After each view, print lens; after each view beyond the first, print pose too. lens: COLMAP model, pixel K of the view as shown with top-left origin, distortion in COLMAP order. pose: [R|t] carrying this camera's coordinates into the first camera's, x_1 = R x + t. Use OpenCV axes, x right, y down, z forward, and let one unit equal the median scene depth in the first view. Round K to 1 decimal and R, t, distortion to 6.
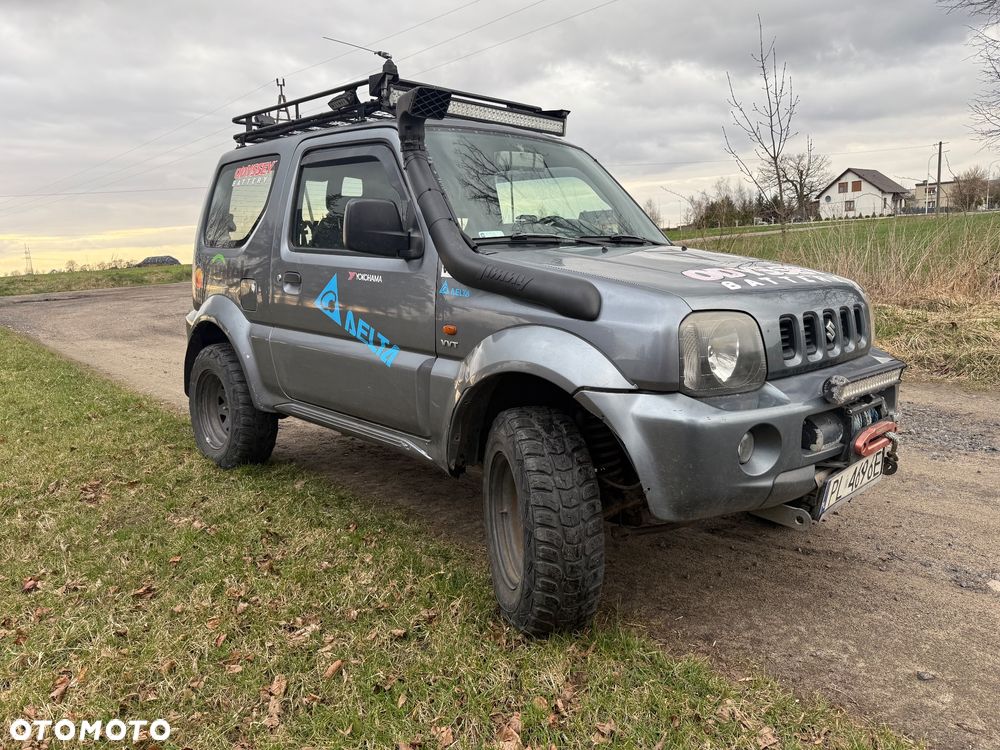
lens RADIAL K [[665.8, 0, 500.6], [0, 665.8, 389.4], [0, 0, 1]] dist [-0.004834, -0.002128]
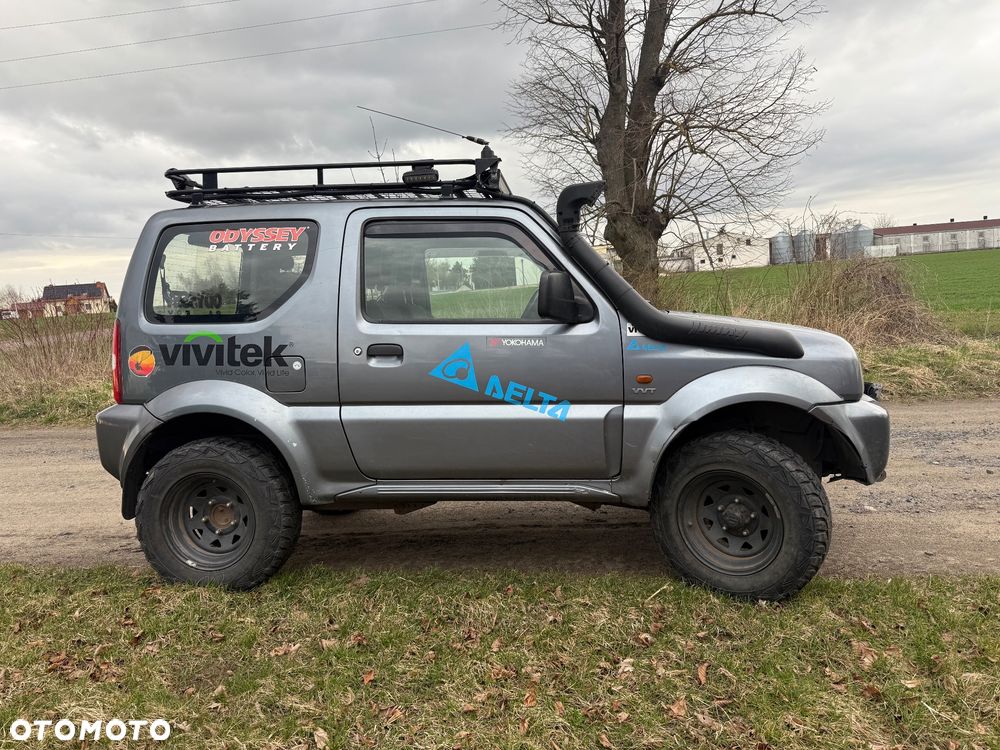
lens RADIAL K [[699.1, 0, 455.7], [0, 699.1, 388.9], [0, 0, 1]] dist [0.010352, -0.003668]
pose [[0.791708, -0.079547, 0.605699, -0.951092], [0.151681, 0.986035, -0.068765, -0.032354], [-0.591770, 0.146315, 0.792717, 0.181882]]
